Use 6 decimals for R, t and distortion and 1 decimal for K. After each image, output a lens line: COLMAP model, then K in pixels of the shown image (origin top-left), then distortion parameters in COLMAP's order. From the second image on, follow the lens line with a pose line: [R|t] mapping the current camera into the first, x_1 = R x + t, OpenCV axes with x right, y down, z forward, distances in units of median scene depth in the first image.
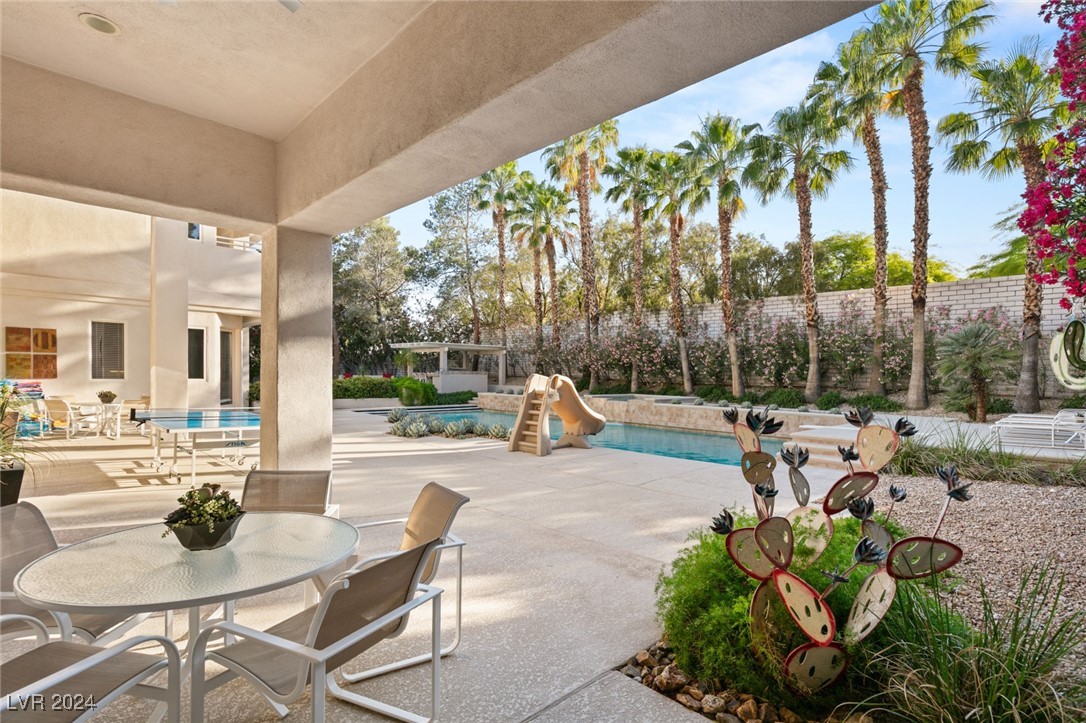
lens RADIAL K [[531.7, 0, 549.3], [0, 531.7, 380.1], [0, 0, 1]] dist [-0.005314, 0.000177]
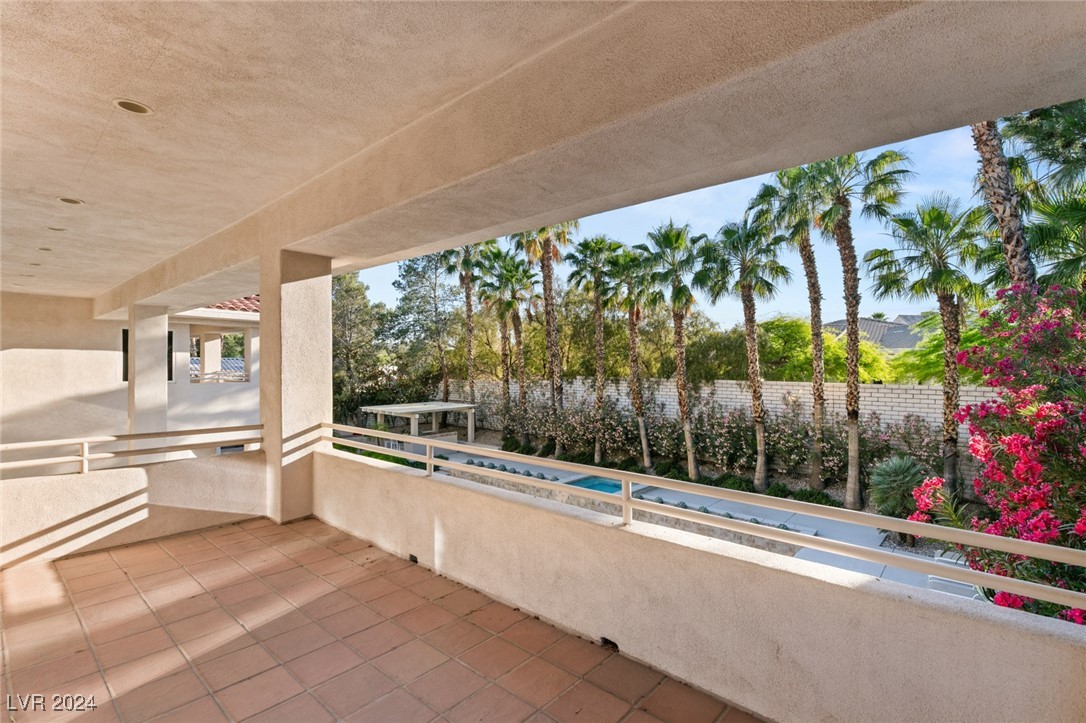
lens RADIAL K [[506.5, 0, 545.7], [0, 506.5, 356.5], [0, 0, 1]] dist [0.001860, -0.000525]
pose [[0.997508, -0.017058, 0.068463, -0.013179], [0.018338, 0.999668, -0.018124, -0.213095], [-0.068131, 0.019334, 0.997489, -0.015270]]
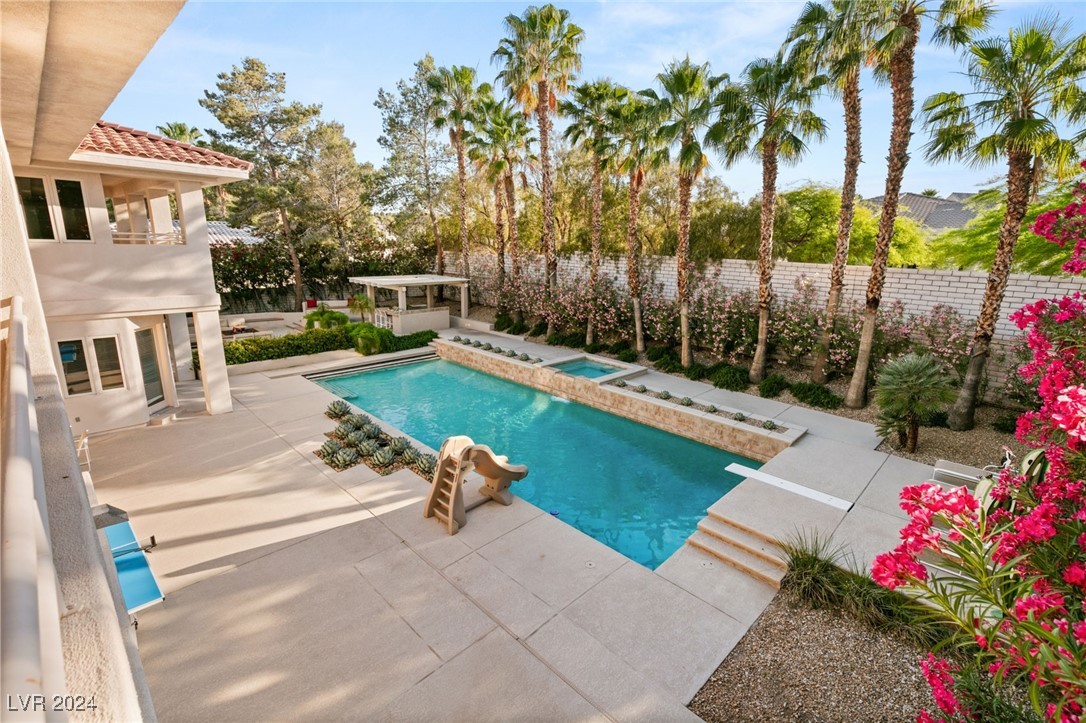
lens RADIAL K [[499.2, 0, 546.4], [0, 499.2, 354.6], [0, 0, 1]] dist [0.003924, -0.000940]
pose [[0.999794, 0.004122, 0.019882, 0.073288], [-0.008406, 0.975353, 0.220492, -0.204574], [-0.018483, -0.220614, 0.975186, 0.088281]]
